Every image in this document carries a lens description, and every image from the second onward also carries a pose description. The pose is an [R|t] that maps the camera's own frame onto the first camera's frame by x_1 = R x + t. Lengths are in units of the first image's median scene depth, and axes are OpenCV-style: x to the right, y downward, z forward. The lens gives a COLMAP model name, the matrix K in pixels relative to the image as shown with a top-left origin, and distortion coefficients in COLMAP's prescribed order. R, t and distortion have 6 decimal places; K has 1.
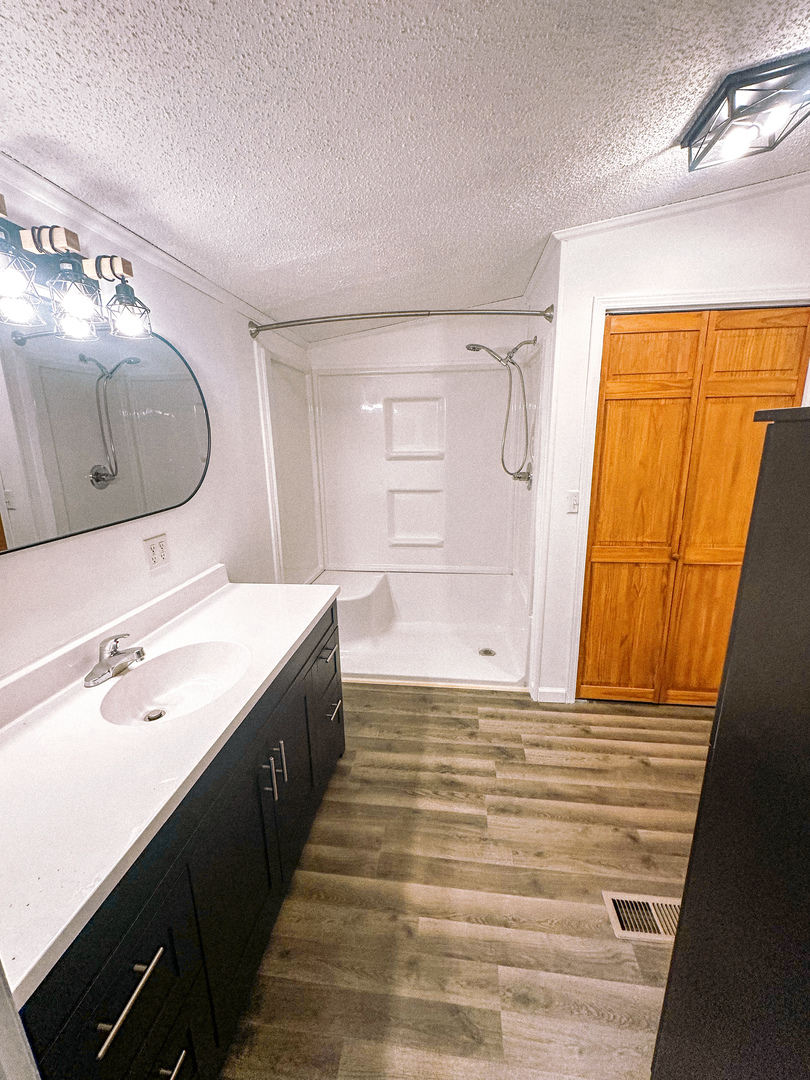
lens RADIAL K [[431.3, 0, 402.8], [0, 431.3, 541.3], [0, 0, 1]] dist [-0.002749, 0.001264]
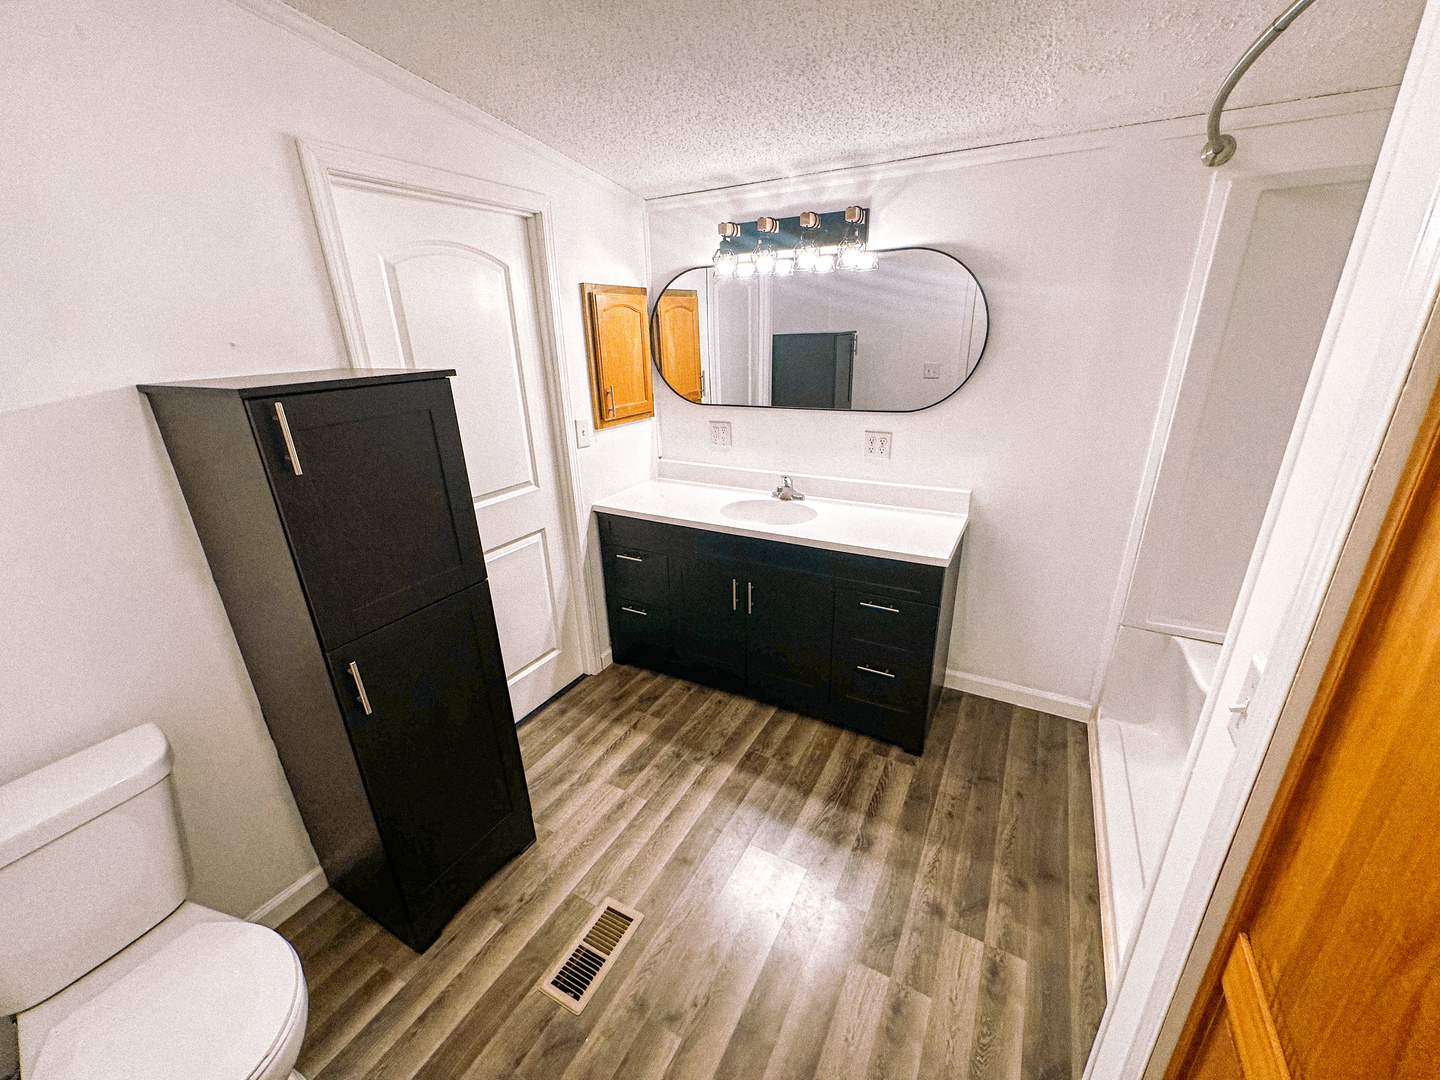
lens RADIAL K [[575.1, 0, 724.1], [0, 575.1, 541.1], [0, 0, 1]] dist [-0.002749, 0.001264]
pose [[-0.364229, 0.353529, -0.861600, 1.025693], [-0.186183, 0.878833, 0.439305, -0.353641], [0.912509, 0.320423, -0.254276, 1.084240]]
